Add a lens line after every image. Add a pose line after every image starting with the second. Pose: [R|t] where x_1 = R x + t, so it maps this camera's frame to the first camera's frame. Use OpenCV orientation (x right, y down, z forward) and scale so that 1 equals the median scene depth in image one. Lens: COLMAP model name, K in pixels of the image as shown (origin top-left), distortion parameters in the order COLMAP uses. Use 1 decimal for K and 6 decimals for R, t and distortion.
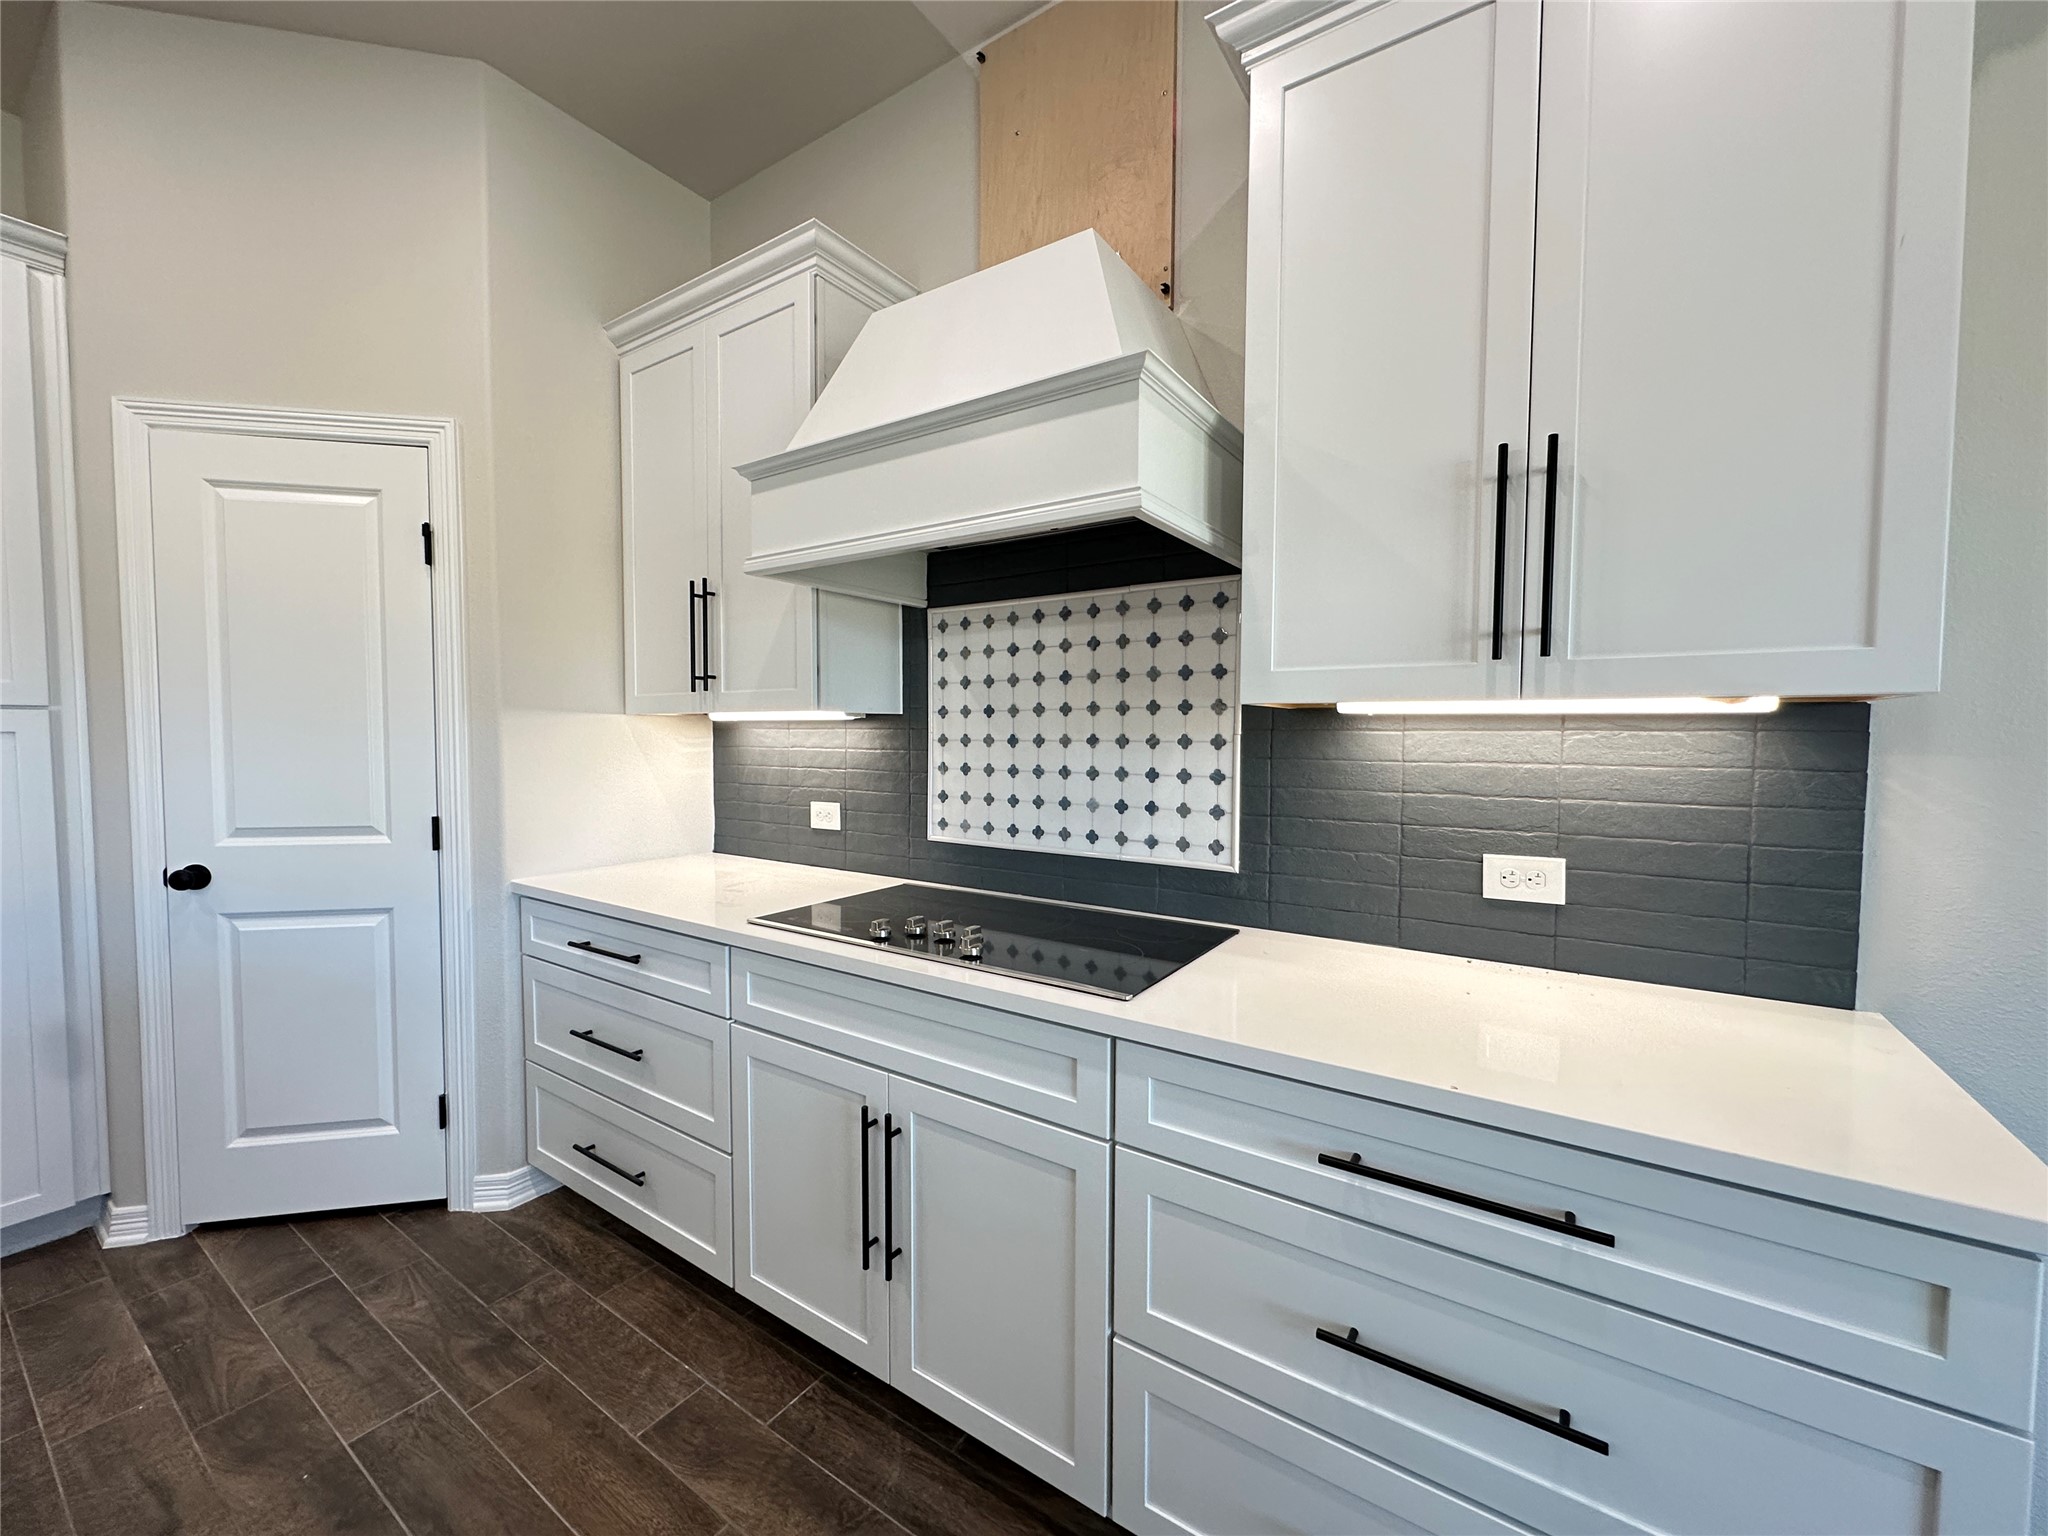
lens RADIAL K [[815.2, 0, 1016.8], [0, 815.2, 767.3], [0, 0, 1]] dist [-0.002273, 0.000587]
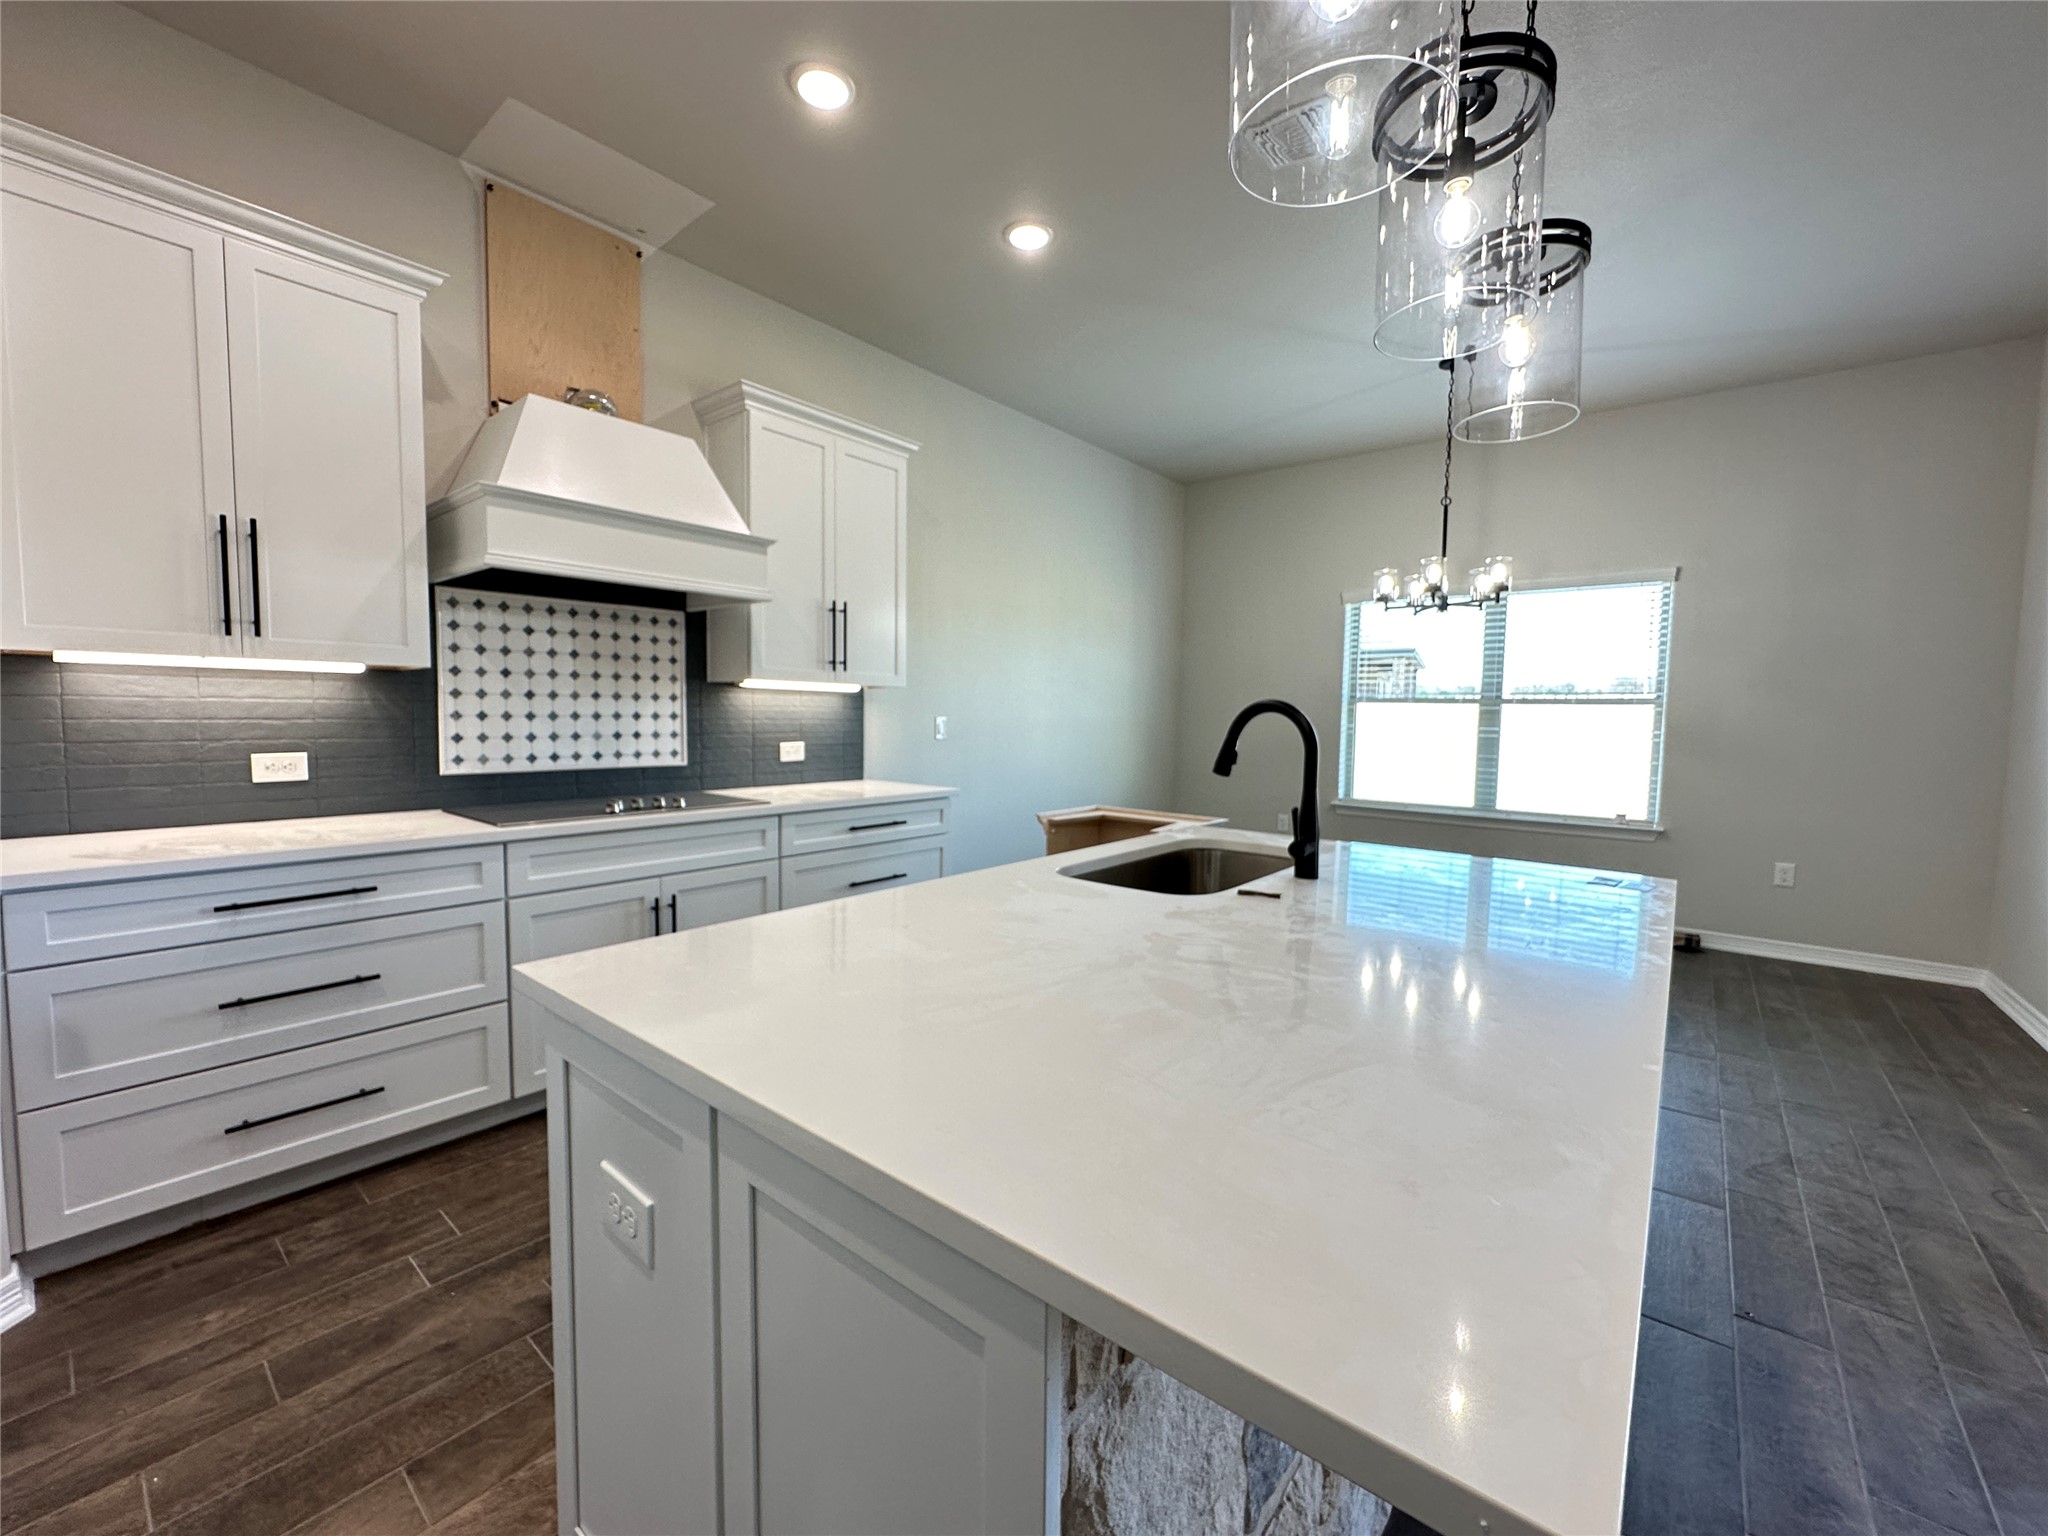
lens RADIAL K [[815.2, 0, 1013.5], [0, 815.2, 766.9], [0, 0, 1]] dist [-0.002273, 0.000587]
pose [[0.097484, -0.068235, 0.992895, -1.411006], [0.030220, 0.997390, 0.065577, 0.026296], [-0.994778, 0.023613, 0.099292, 0.023891]]
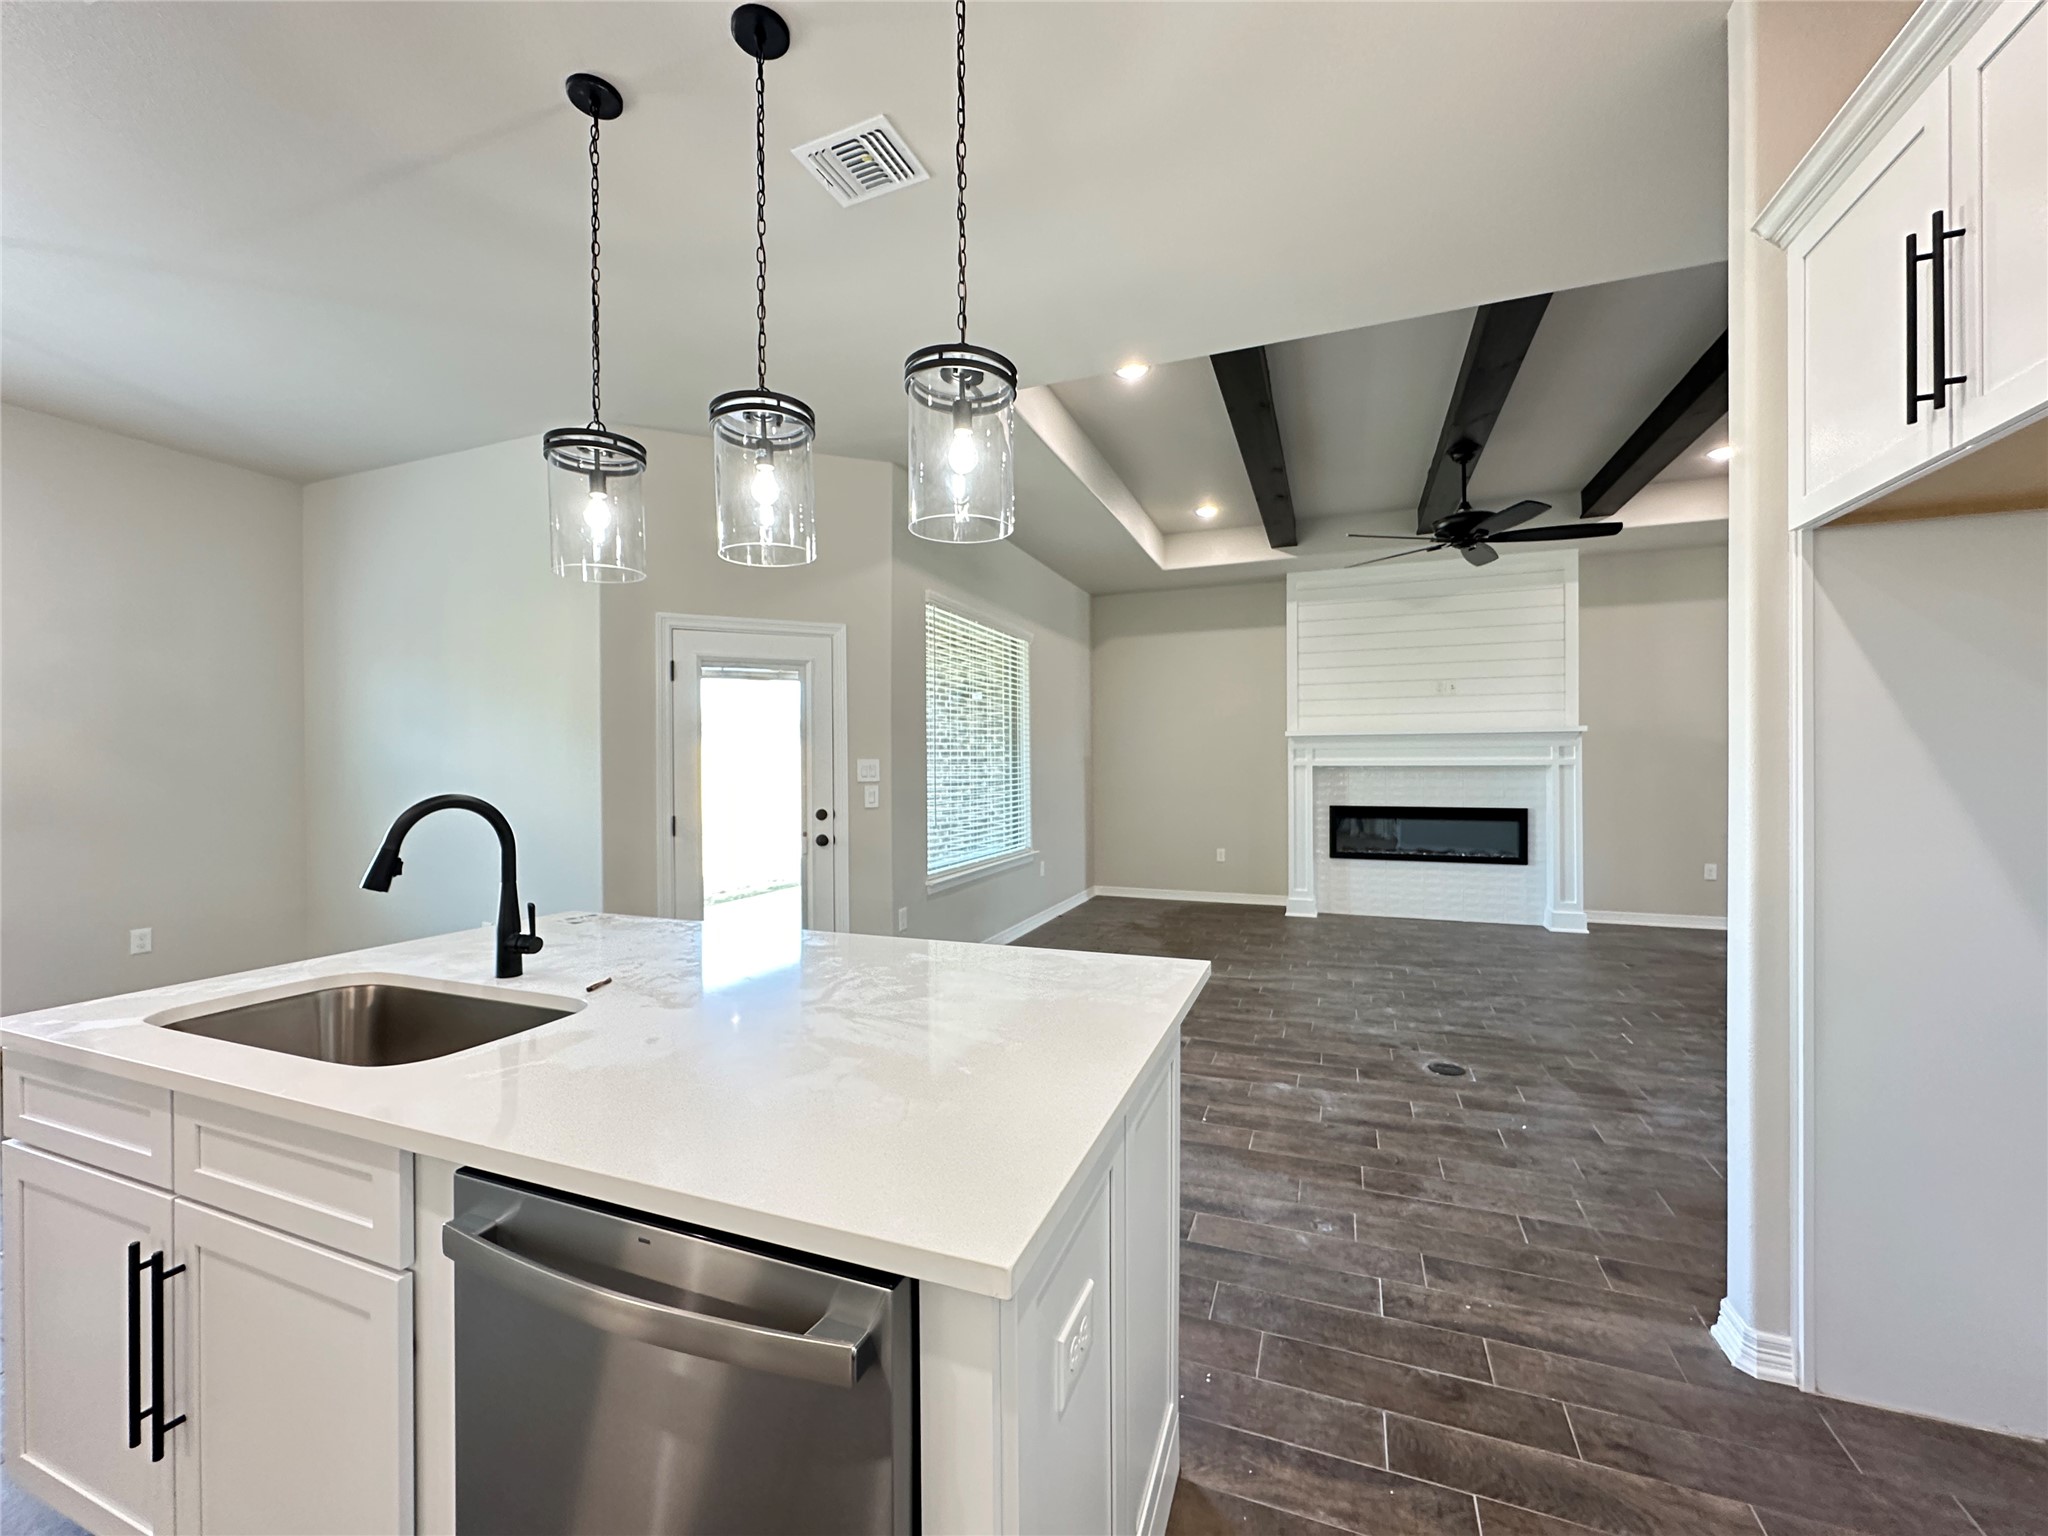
lens RADIAL K [[815.2, 0, 1021.8], [0, 815.2, 774.0], [0, 0, 1]] dist [-0.002273, 0.000587]
pose [[-0.974827, 0.004990, -0.222907, -0.826484], [-0.007271, 0.998506, 0.054151, -0.048464], [0.222845, 0.054408, -0.973334, 0.754485]]
